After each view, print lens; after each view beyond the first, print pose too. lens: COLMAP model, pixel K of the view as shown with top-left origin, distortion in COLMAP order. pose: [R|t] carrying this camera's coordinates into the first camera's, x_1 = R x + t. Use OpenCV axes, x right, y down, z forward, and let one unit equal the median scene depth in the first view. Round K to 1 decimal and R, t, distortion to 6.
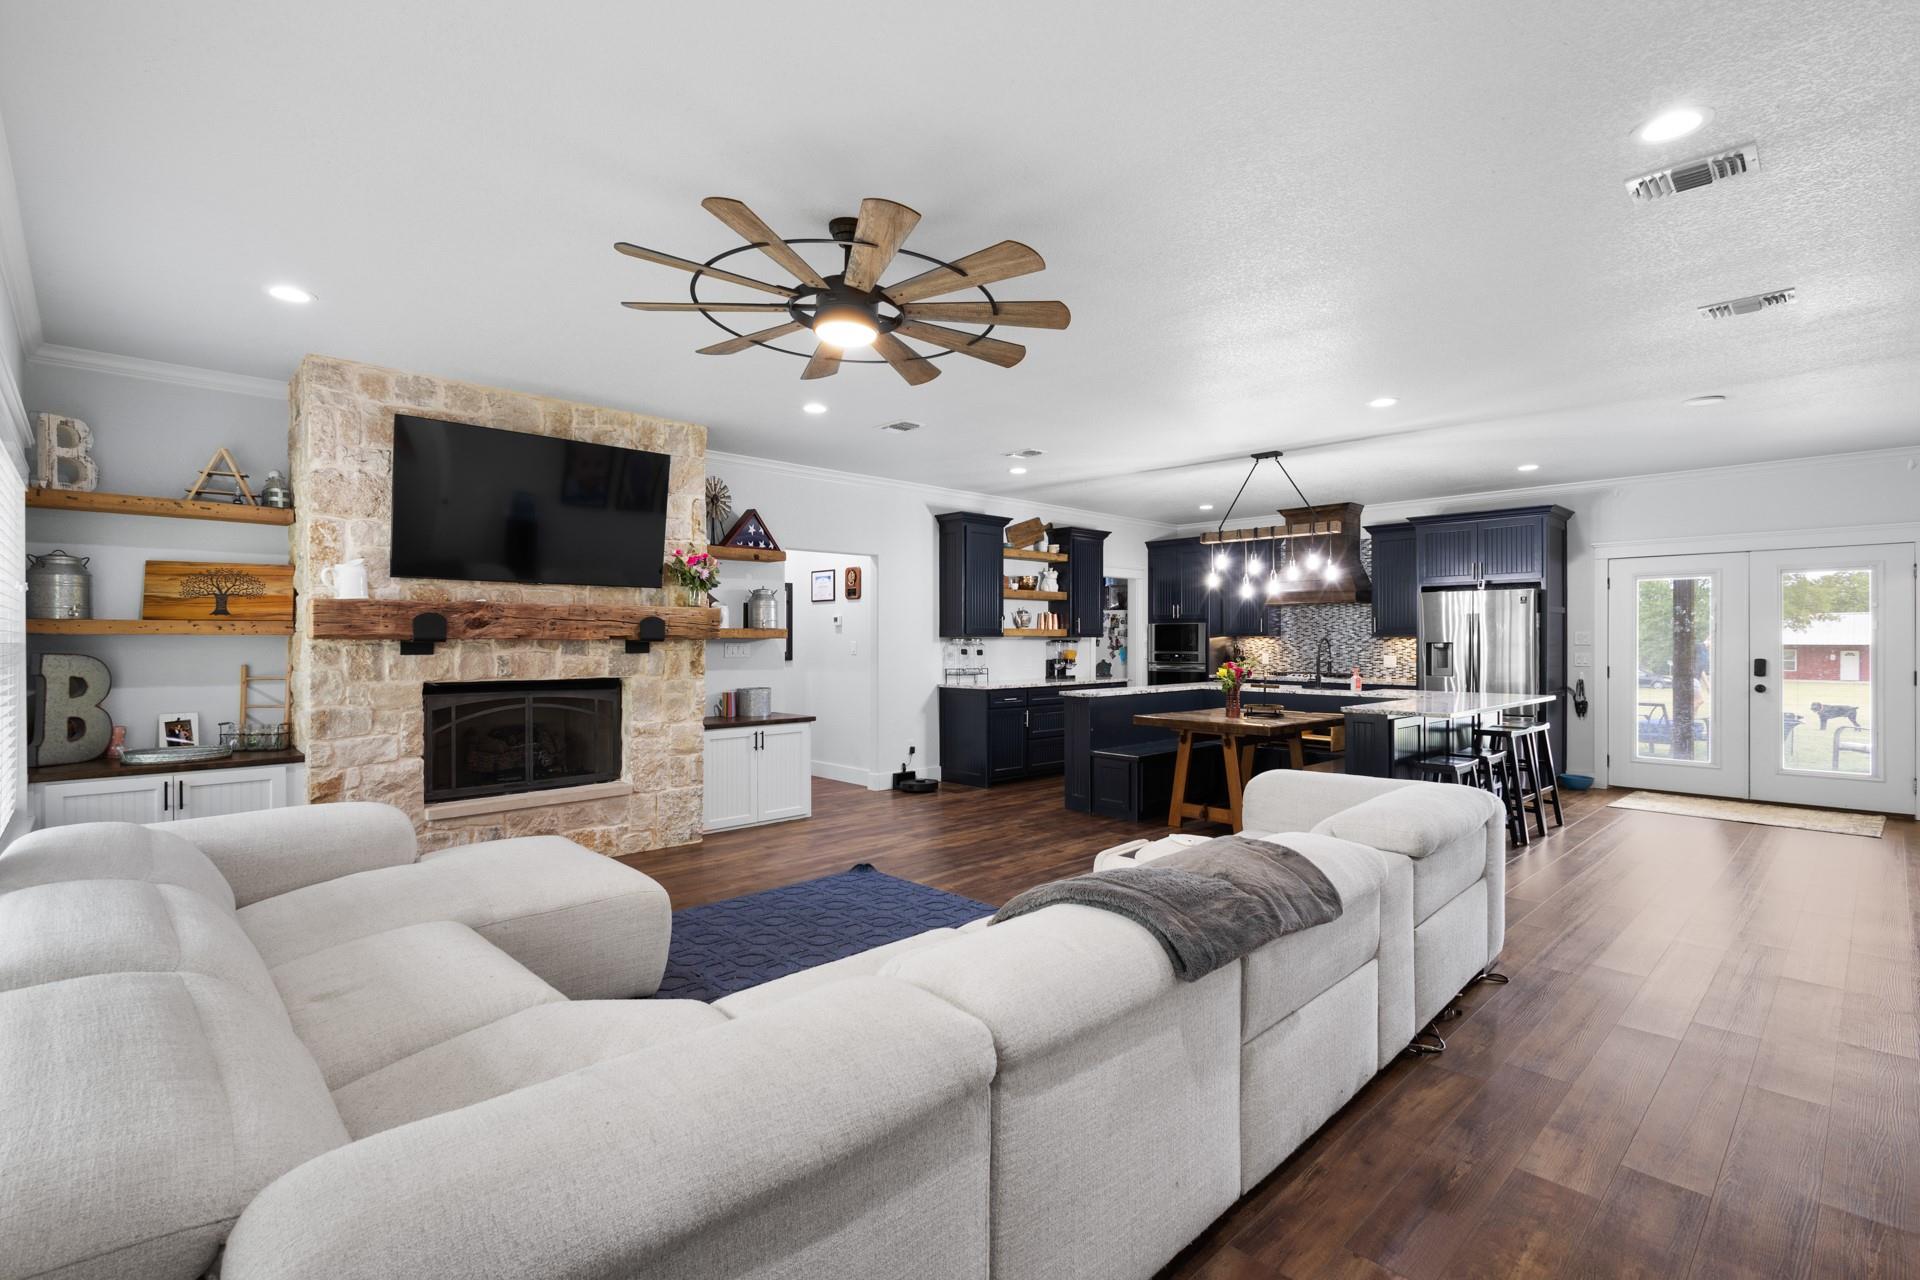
lens RADIAL K [[891.0, 0, 960.0], [0, 891.0, 640.0], [0, 0, 1]] dist [0.000435, -0.000643]
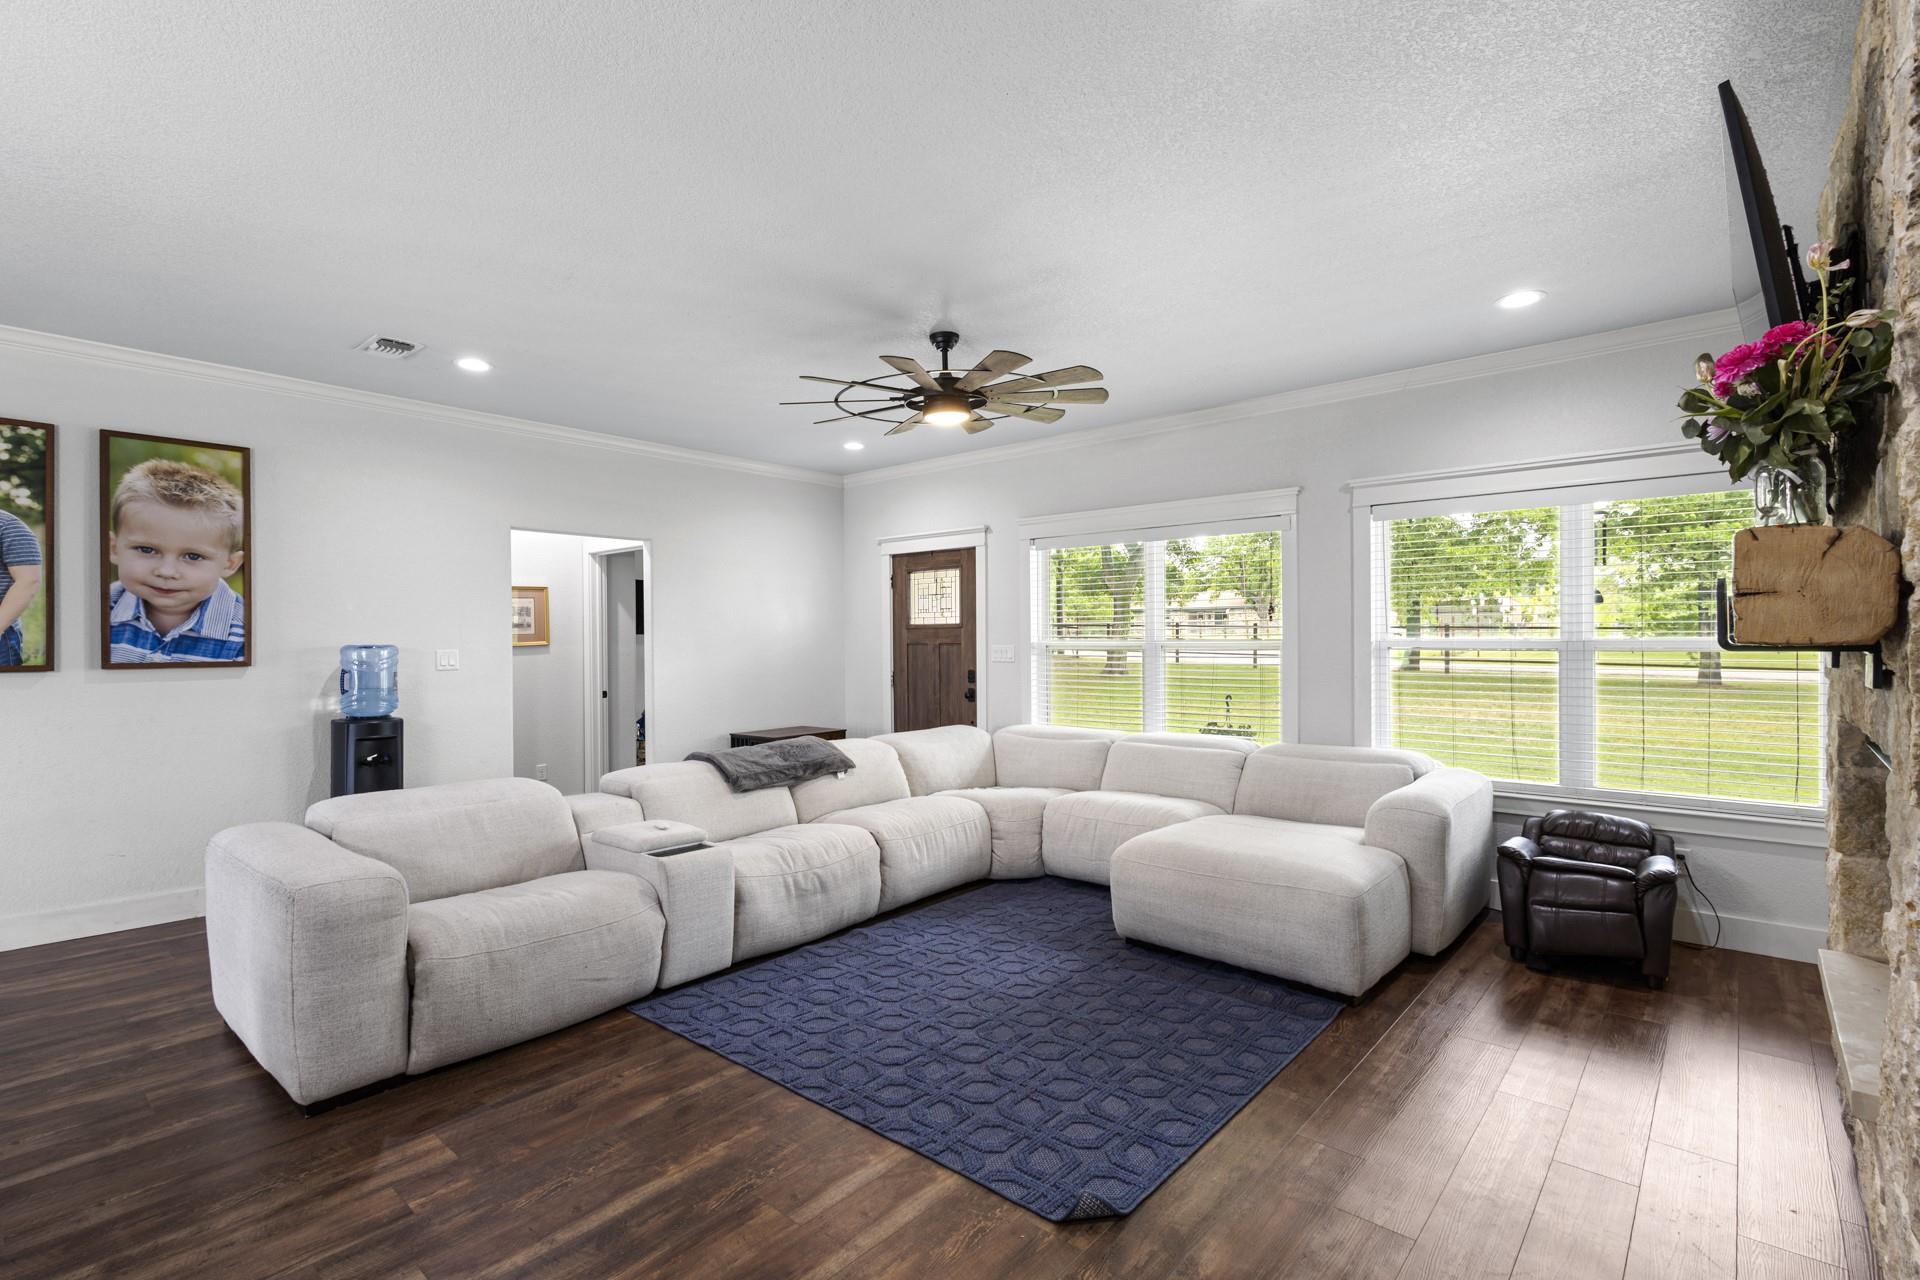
lens RADIAL K [[891.0, 0, 960.0], [0, 891.0, 640.0], [0, 0, 1]] dist [0.000435, -0.000643]
pose [[-0.996286, 0.007093, -0.085815, -0.015135], [0.007180, 0.999974, -0.000701, -0.002948], [0.085808, -0.001314, -0.996311, 1.245567]]
